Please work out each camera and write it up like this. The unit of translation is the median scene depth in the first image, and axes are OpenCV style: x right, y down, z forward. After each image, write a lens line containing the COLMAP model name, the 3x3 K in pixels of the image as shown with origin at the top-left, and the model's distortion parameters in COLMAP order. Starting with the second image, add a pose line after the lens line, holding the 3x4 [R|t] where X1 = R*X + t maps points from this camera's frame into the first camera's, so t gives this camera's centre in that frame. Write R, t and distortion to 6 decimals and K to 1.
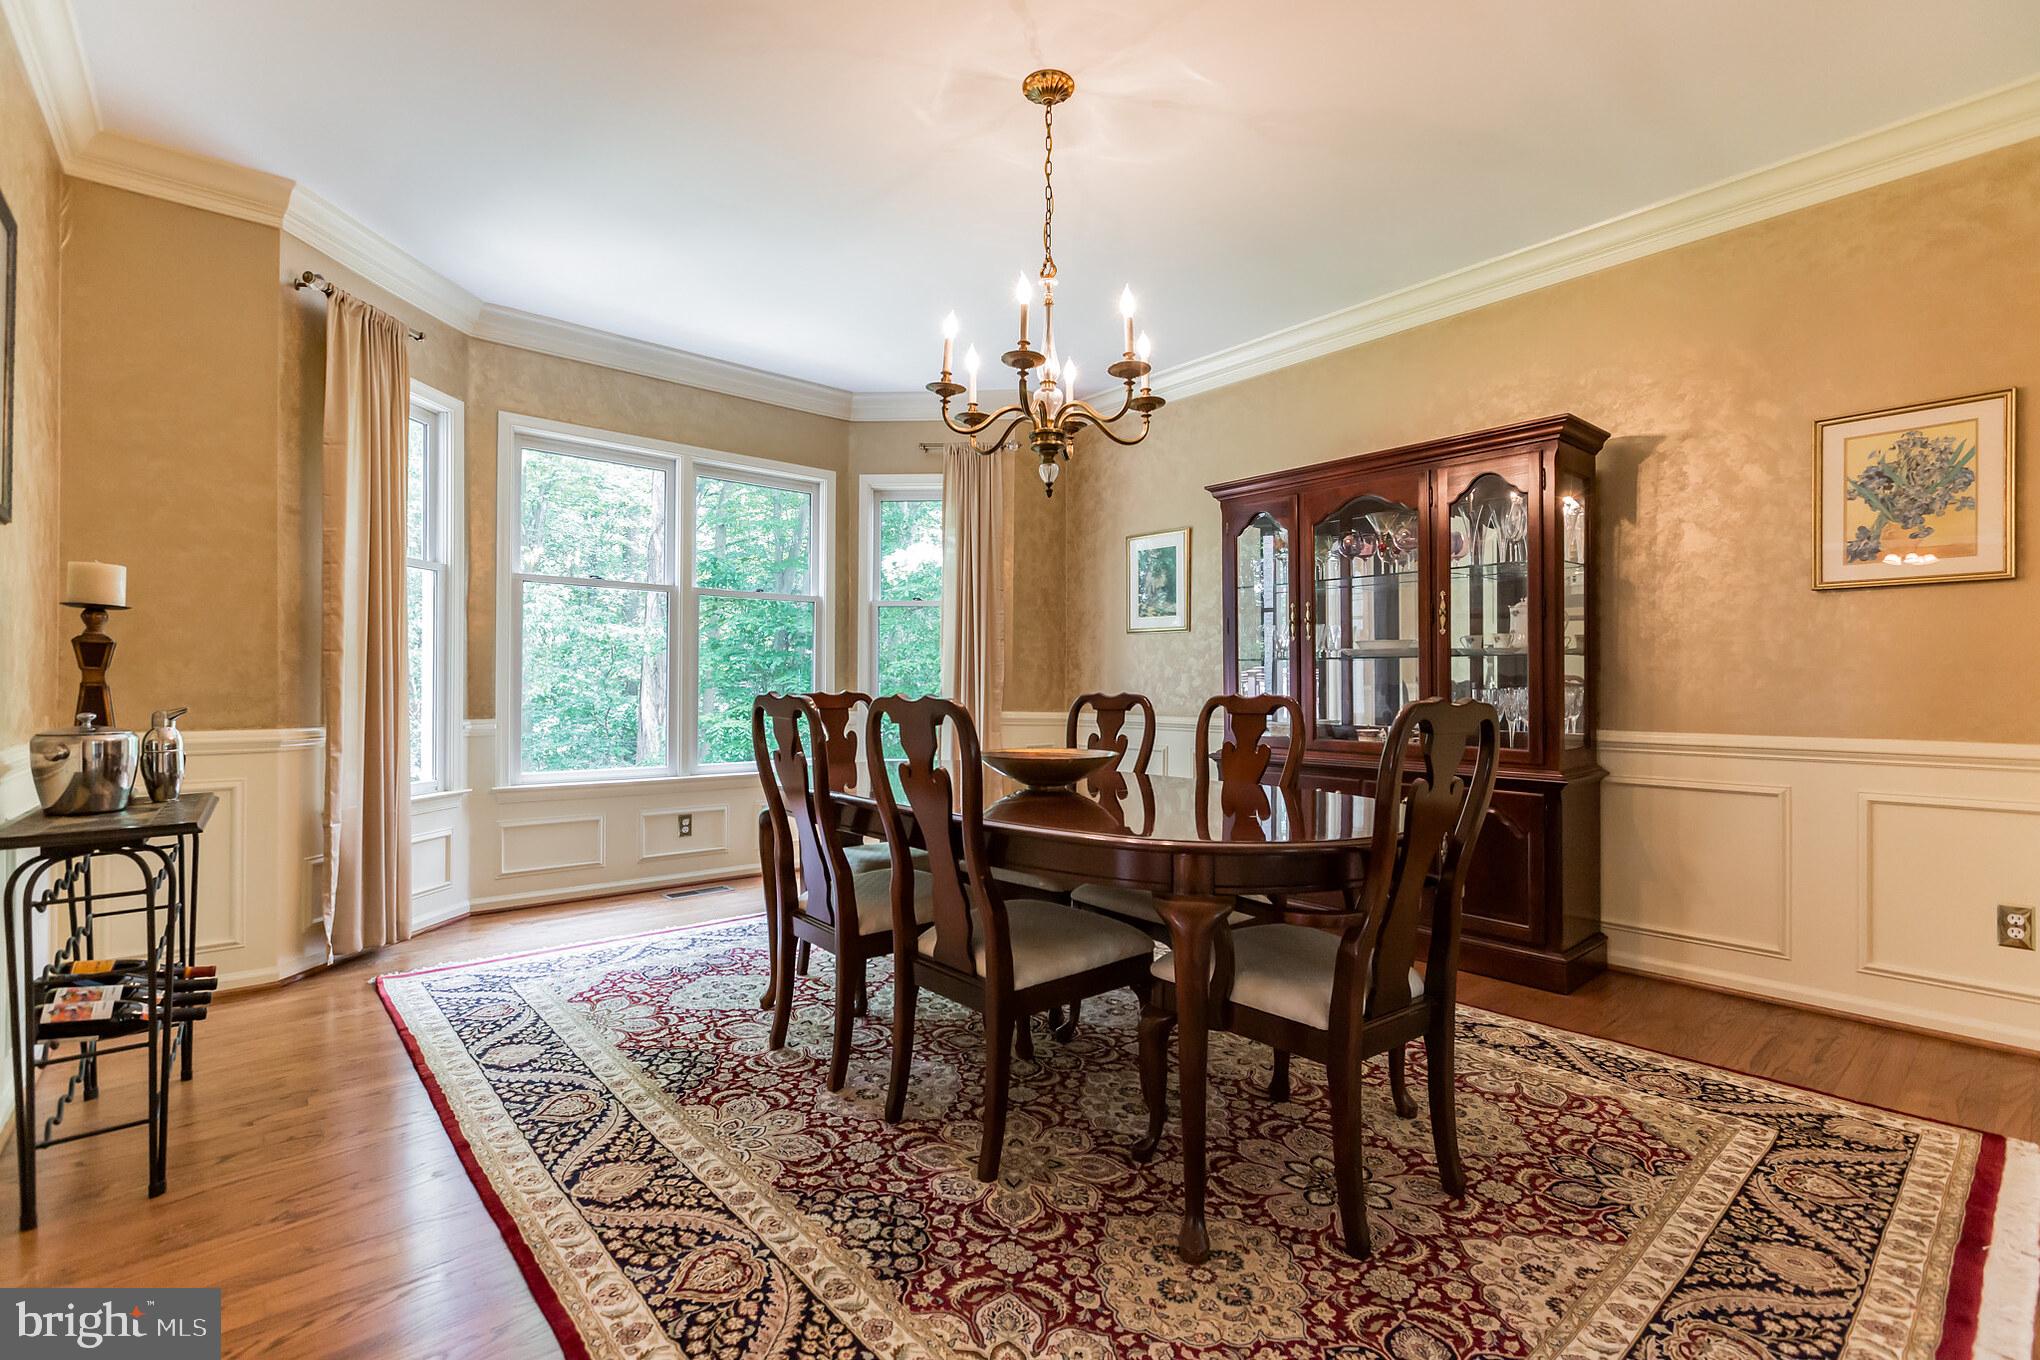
lens RADIAL K [[921.3, 0, 1013.9], [0, 921.3, 682.5], [0, 0, 1]] dist [0.002966, 0.000618]
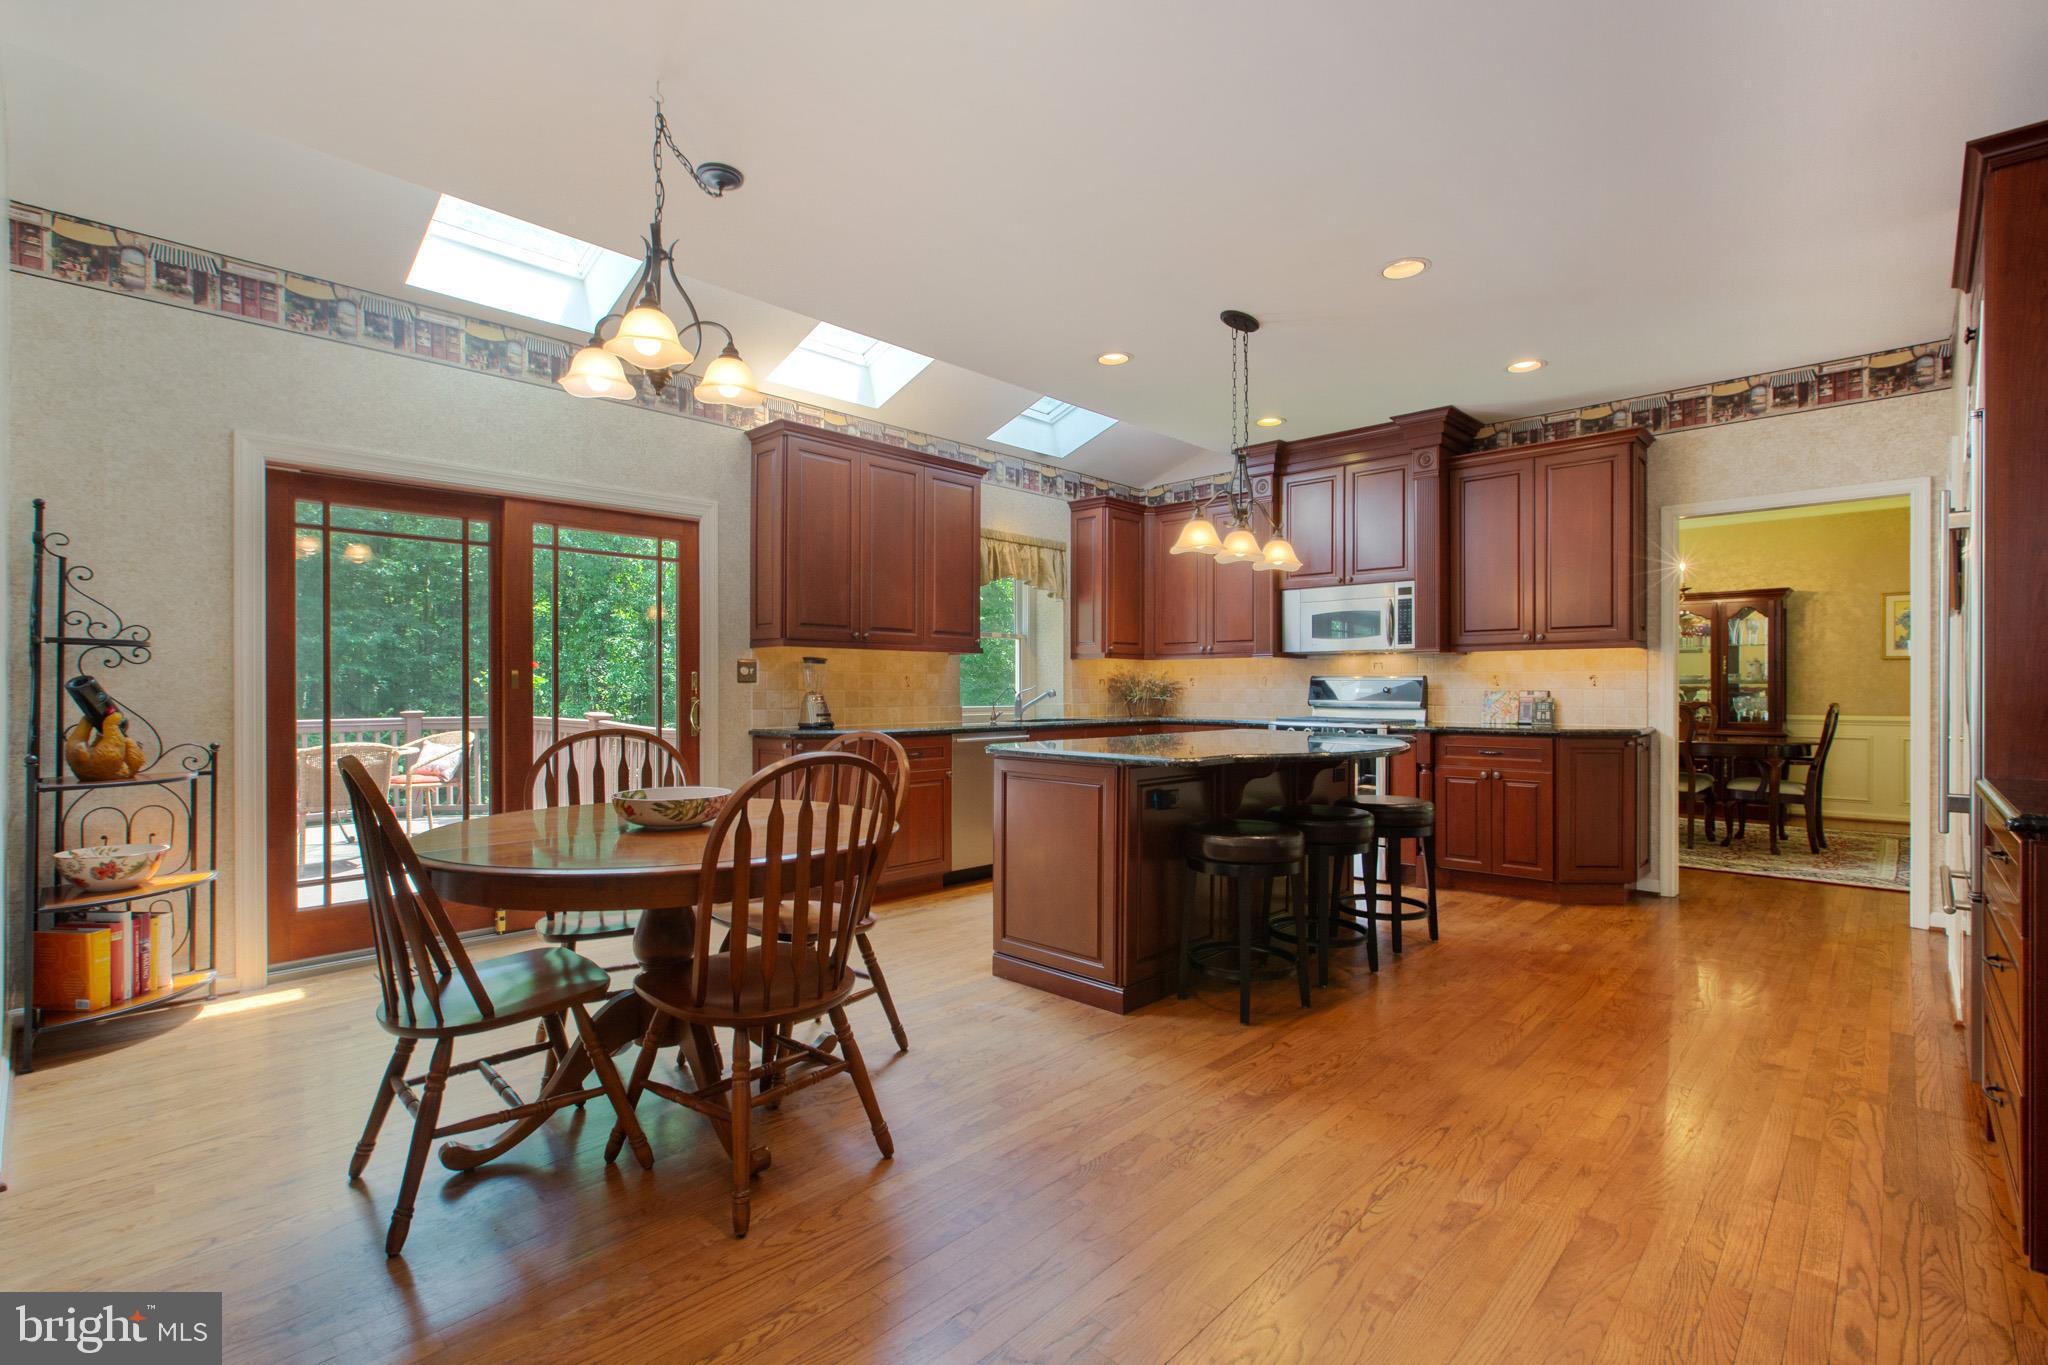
lens RADIAL K [[923.6, 0, 1020.2], [0, 923.6, 686.7], [0, 0, 1]] dist [-0.004589, 0.000470]
pose [[0.994036, -0.008314, 0.108735, -1.658040], [0.007980, 0.999962, 0.003509, -0.046847], [-0.108760, -0.002620, 0.994065, -1.185808]]
